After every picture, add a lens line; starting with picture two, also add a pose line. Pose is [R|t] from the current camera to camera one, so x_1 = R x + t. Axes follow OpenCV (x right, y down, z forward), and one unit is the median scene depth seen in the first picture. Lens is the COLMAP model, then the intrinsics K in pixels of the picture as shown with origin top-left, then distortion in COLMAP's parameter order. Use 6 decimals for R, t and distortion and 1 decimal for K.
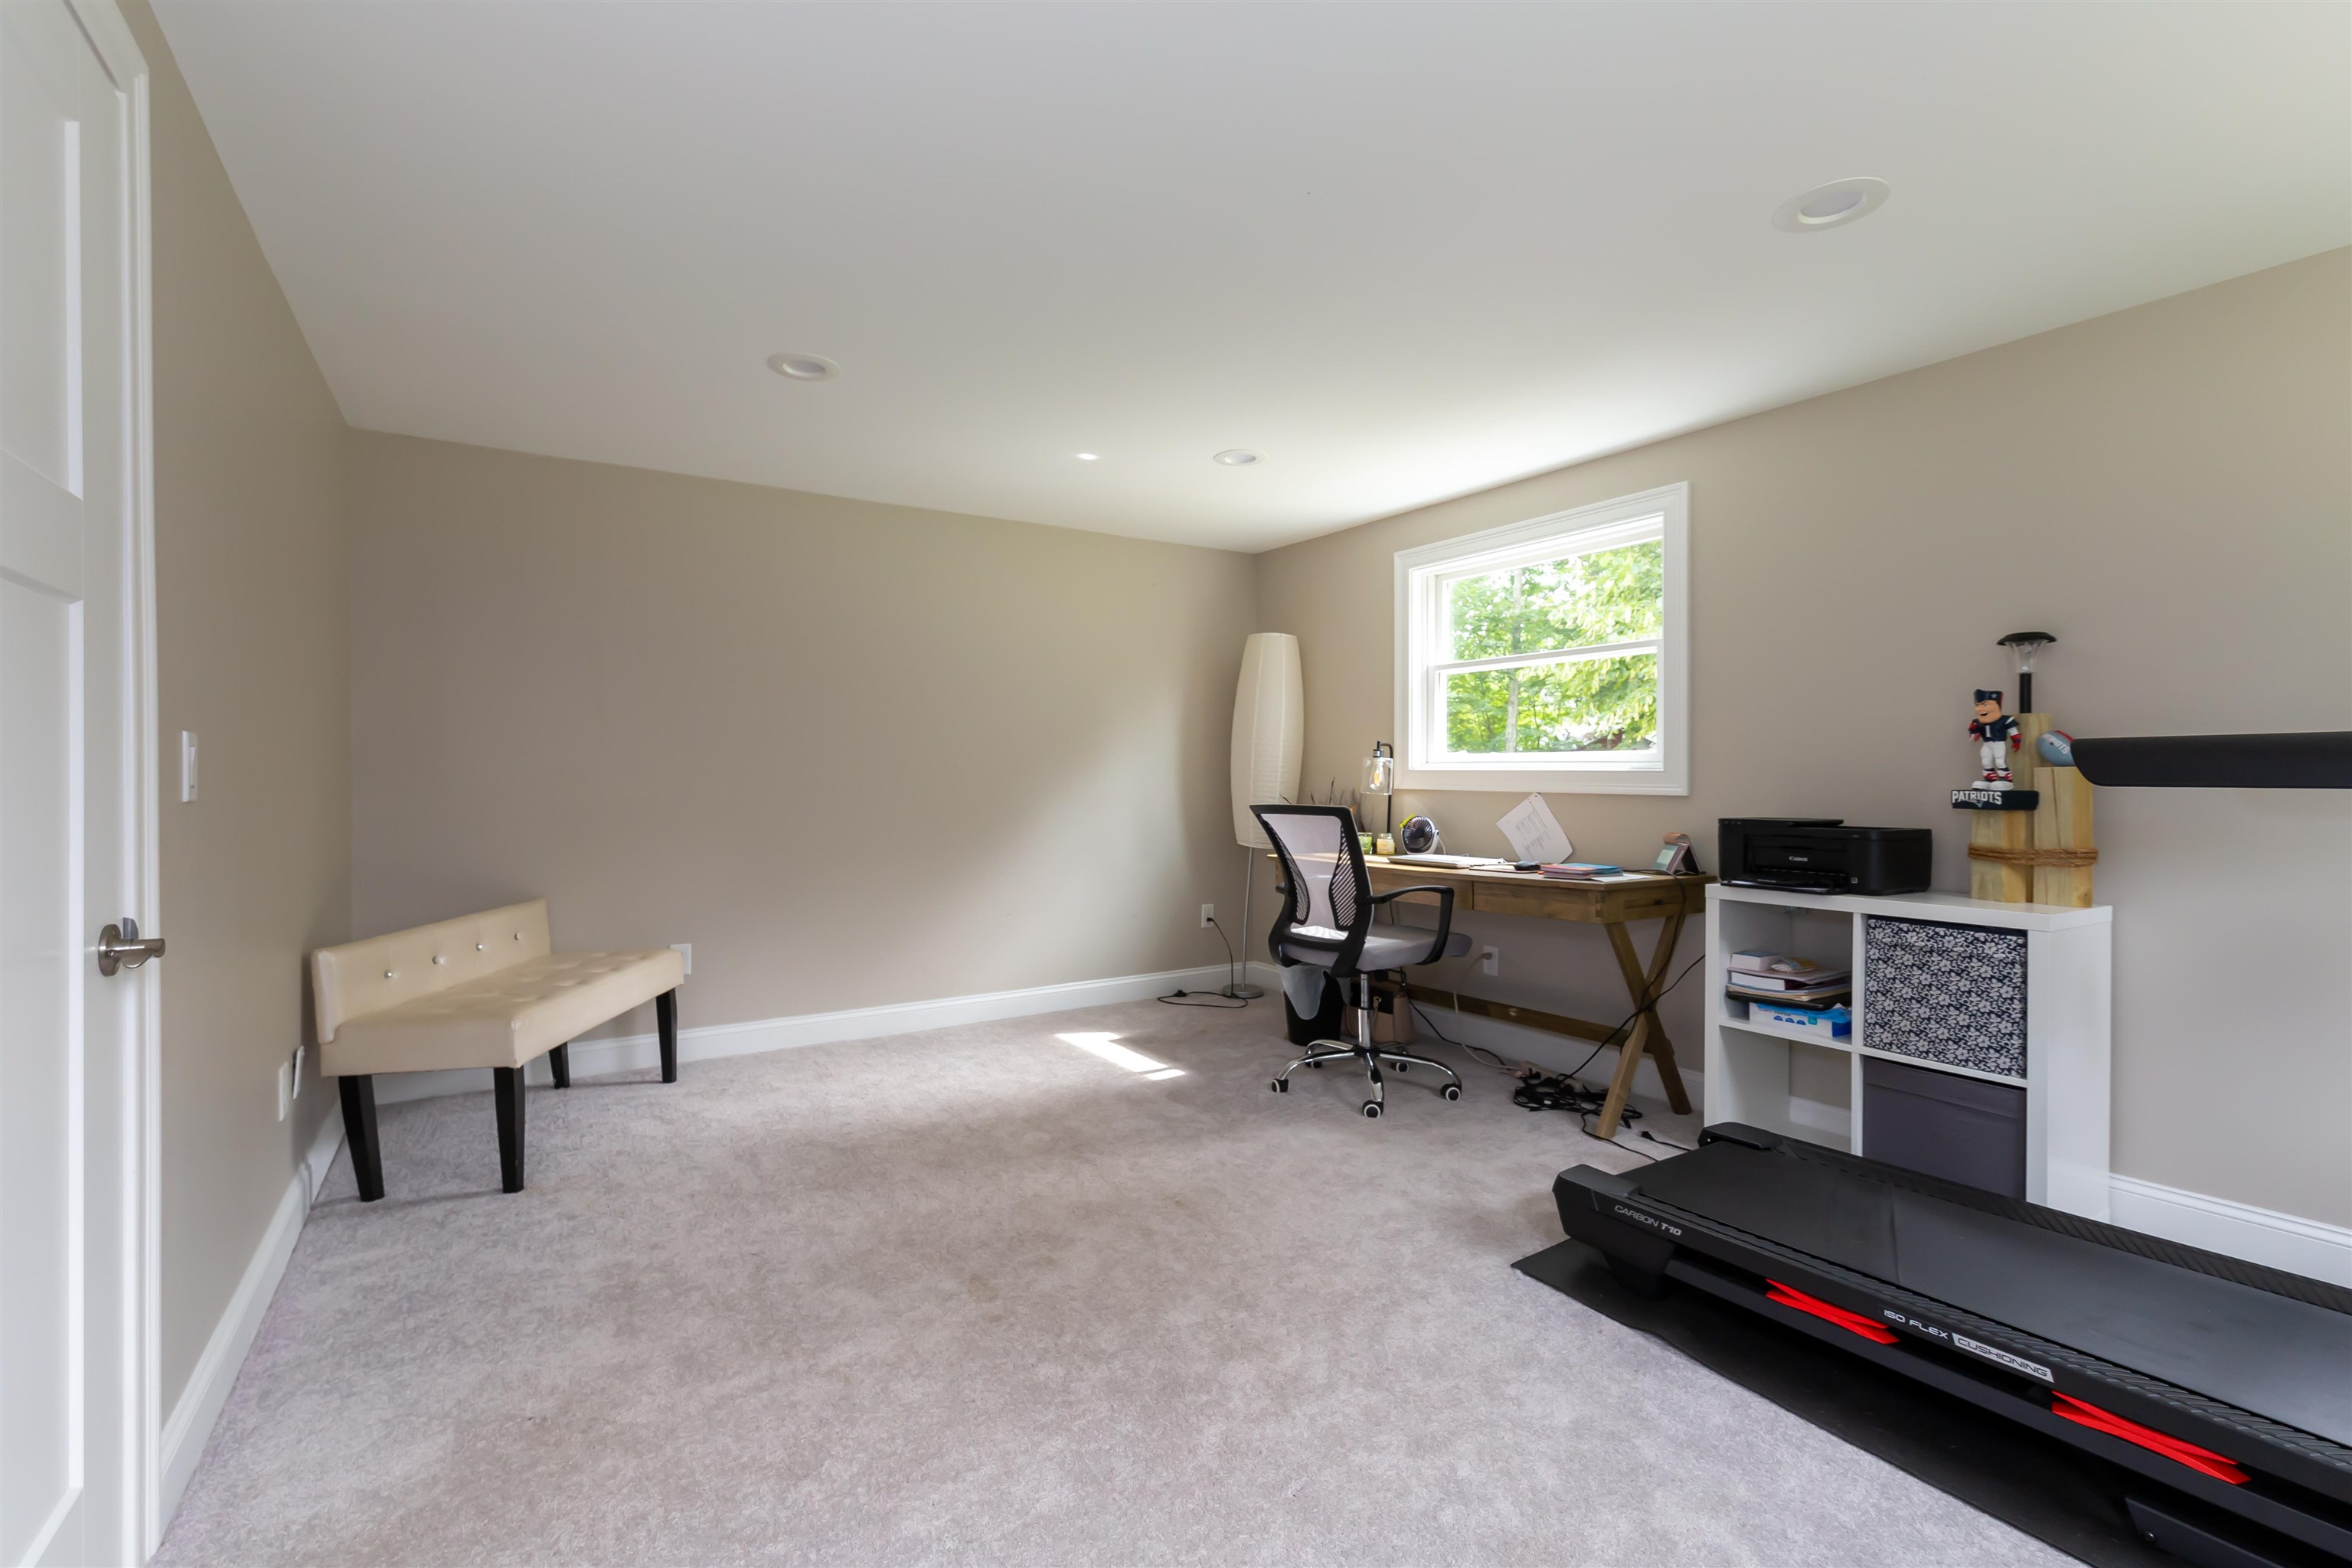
lens RADIAL K [[1068.8, 0, 1176.0], [0, 1068.8, 784.0], [0, 0, 1]] dist [0.001046, 0.000061]
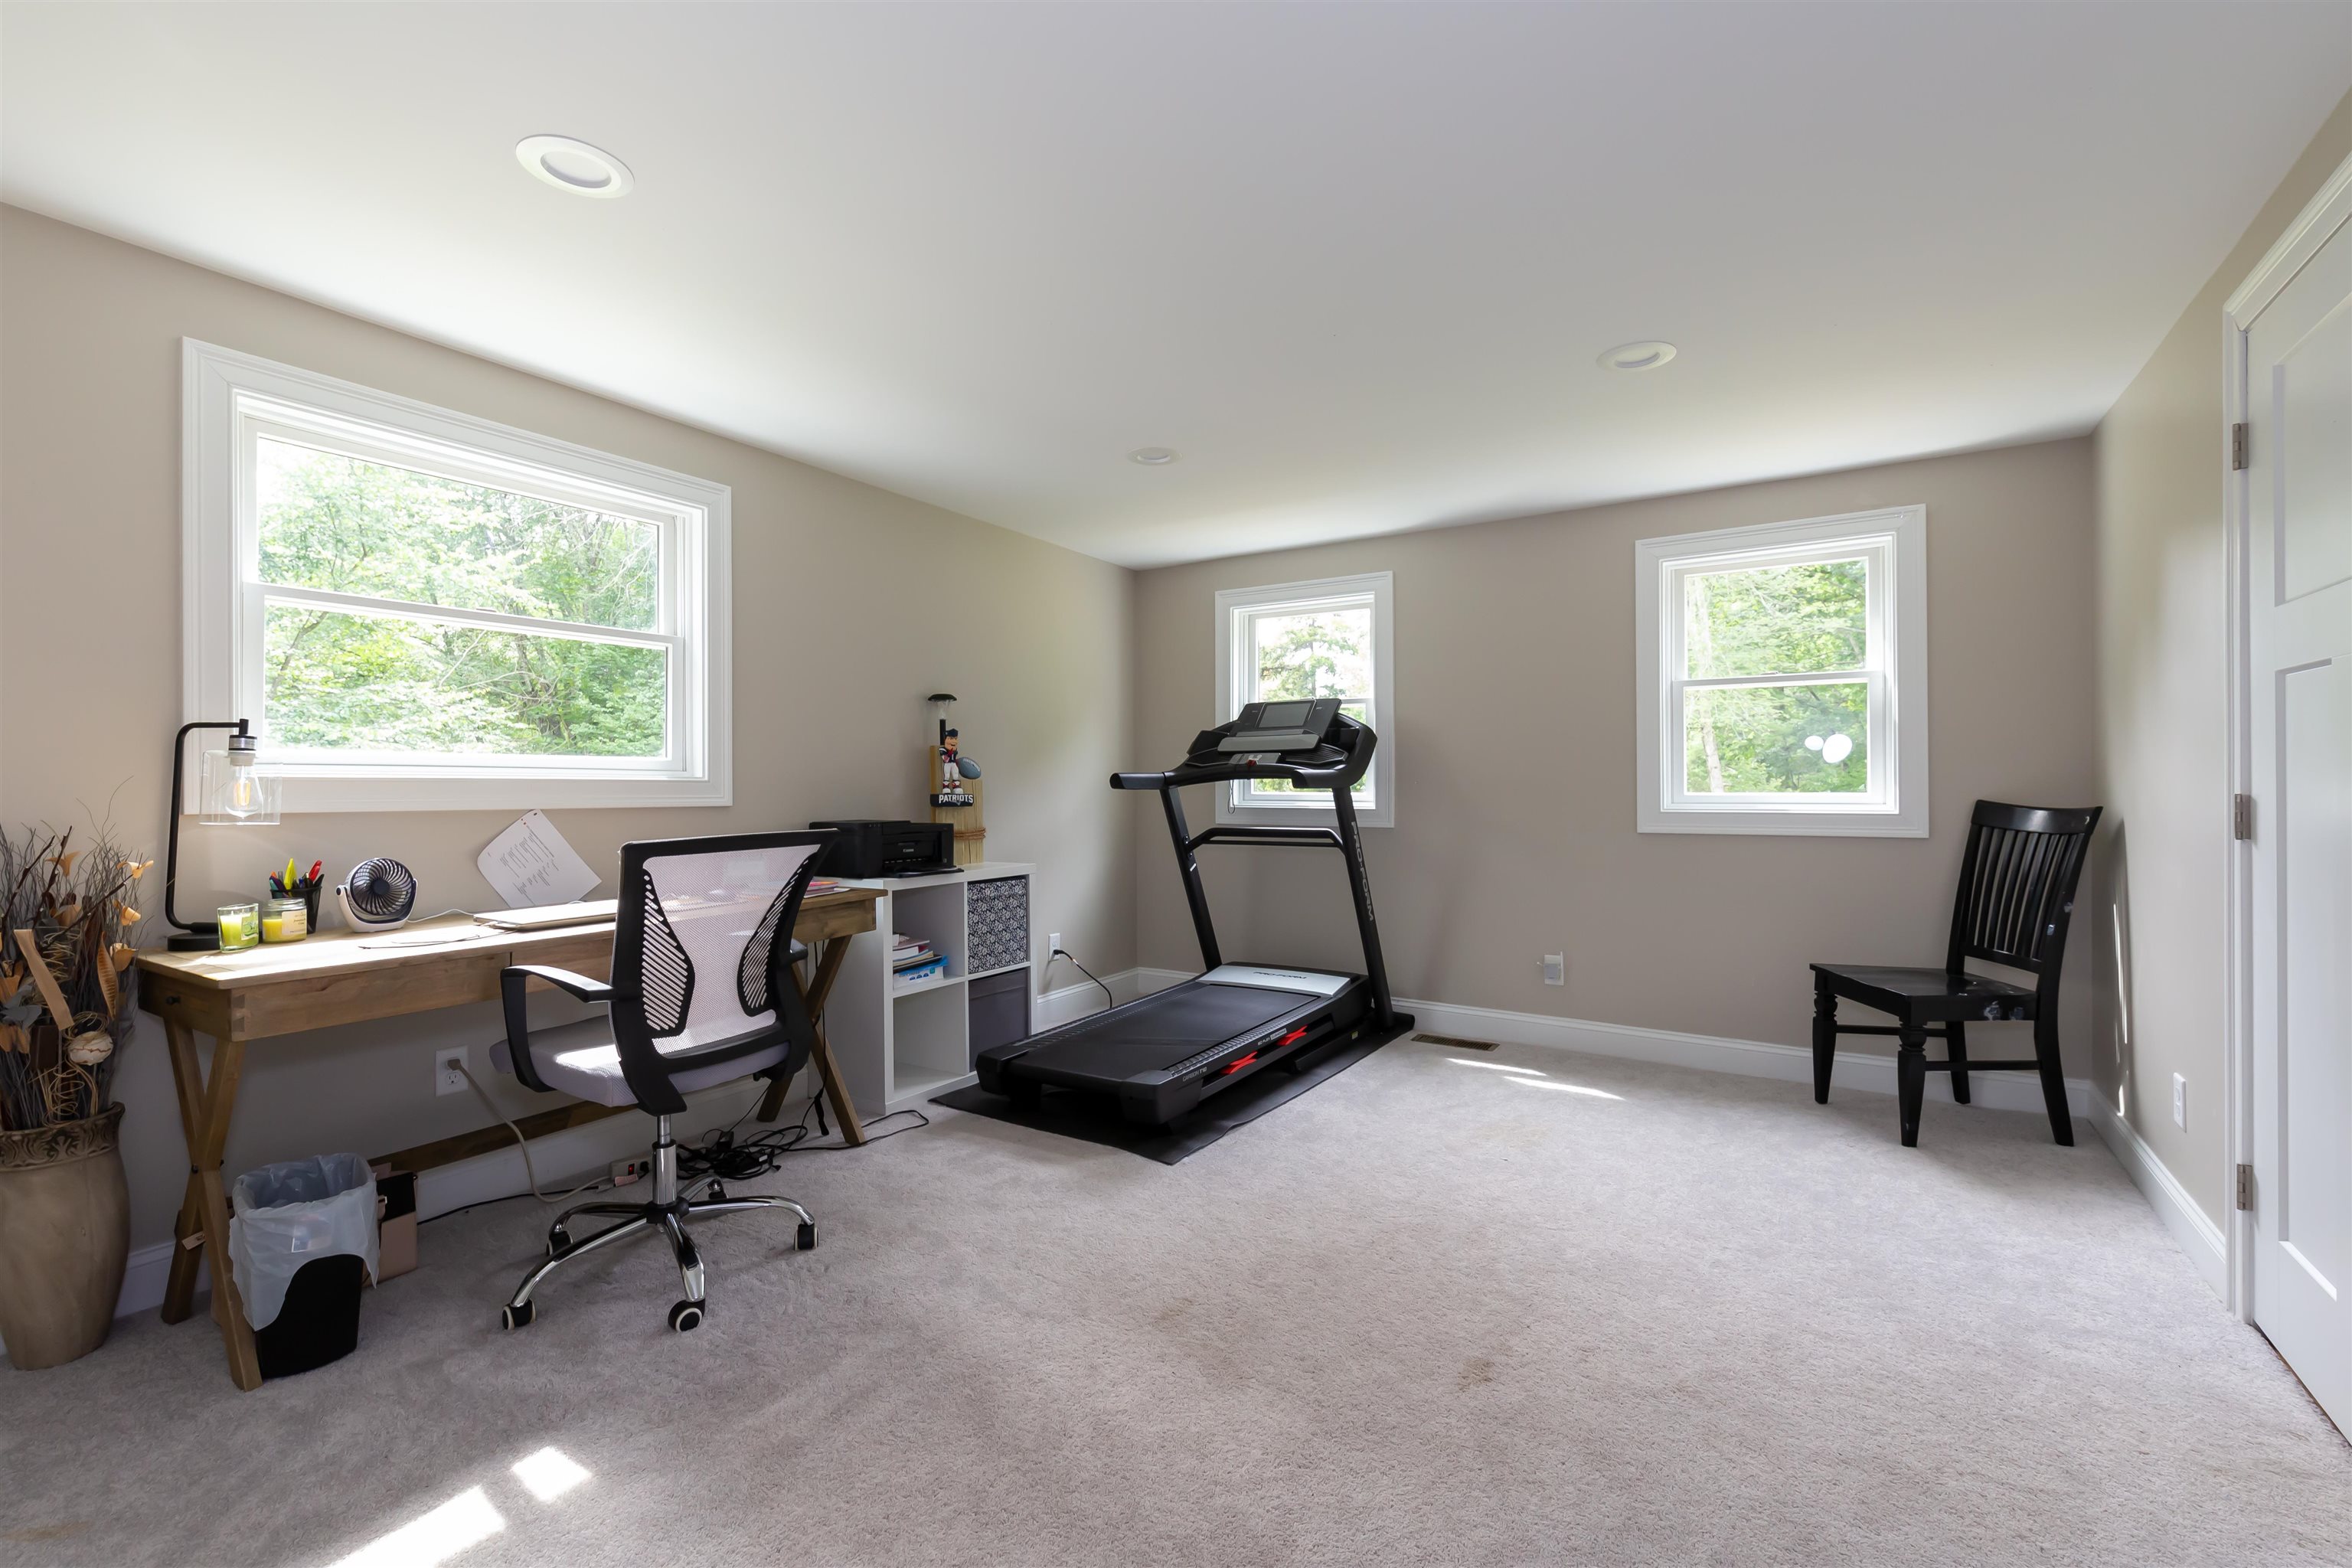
lens RADIAL K [[1004.8, 0, 1176.0], [0, 1004.8, 784.0], [0, 0, 1]] dist [-0.000535, -0.000038]
pose [[-0.426914, 0.005591, 0.904275, -0.652395], [0.014765, 0.999891, 0.000788, -0.005018], [-0.904172, 0.013688, -0.426950, 1.257441]]
